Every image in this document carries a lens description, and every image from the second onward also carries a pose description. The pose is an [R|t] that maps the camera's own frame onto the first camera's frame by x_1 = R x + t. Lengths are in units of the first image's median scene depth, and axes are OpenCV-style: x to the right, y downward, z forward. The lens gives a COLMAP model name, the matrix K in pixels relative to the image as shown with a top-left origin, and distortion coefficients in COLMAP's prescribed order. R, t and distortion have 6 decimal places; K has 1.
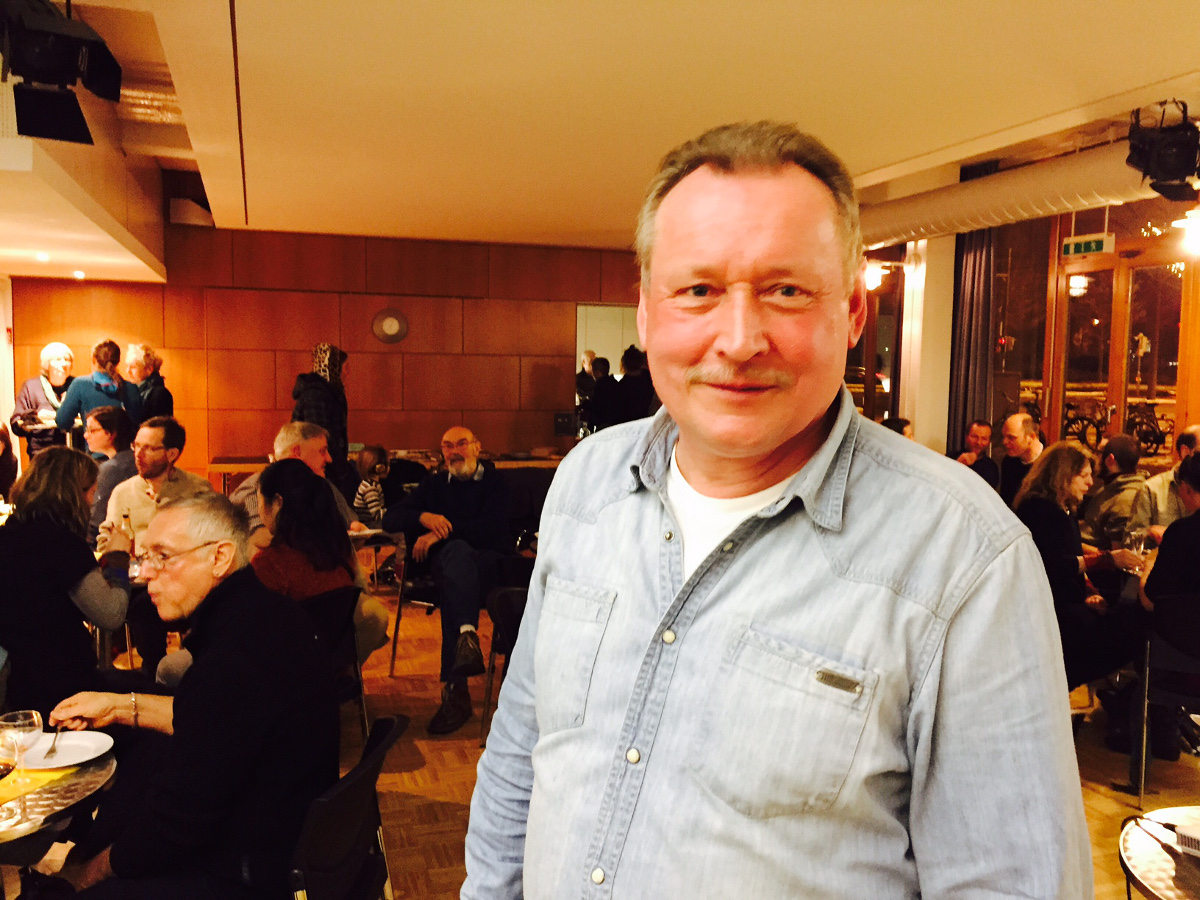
lens RADIAL K [[1067.6, 0, 605.9], [0, 1067.6, 442.4], [0, 0, 1]] dist [0.102491, -0.092640]
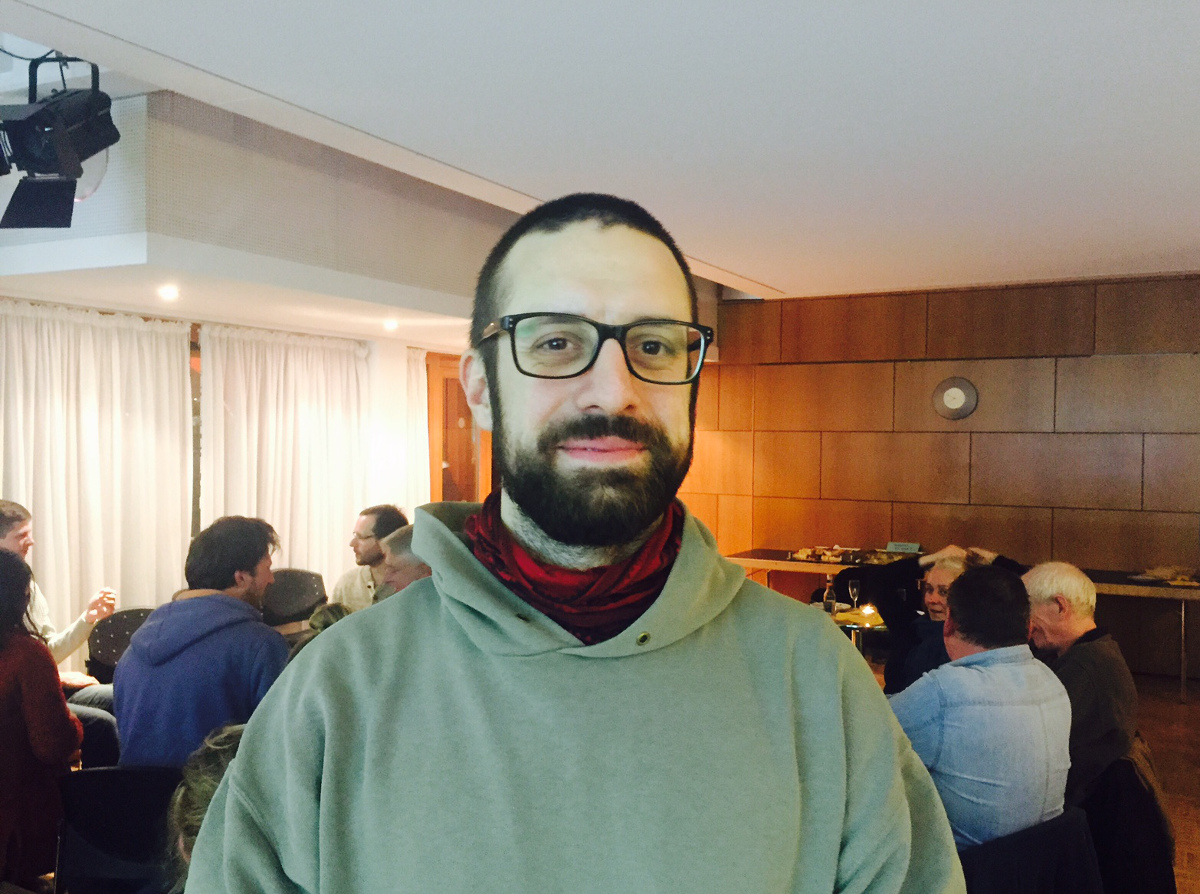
lens RADIAL K [[1102.1, 0, 613.2], [0, 1102.1, 459.5], [0, 0, 1]] dist [0.117239, -0.102546]
pose [[0.710148, 0.009298, -0.703991, 0.258018], [-0.047673, 0.998253, -0.034904, -0.027826], [0.702437, 0.058348, 0.709350, 0.299307]]
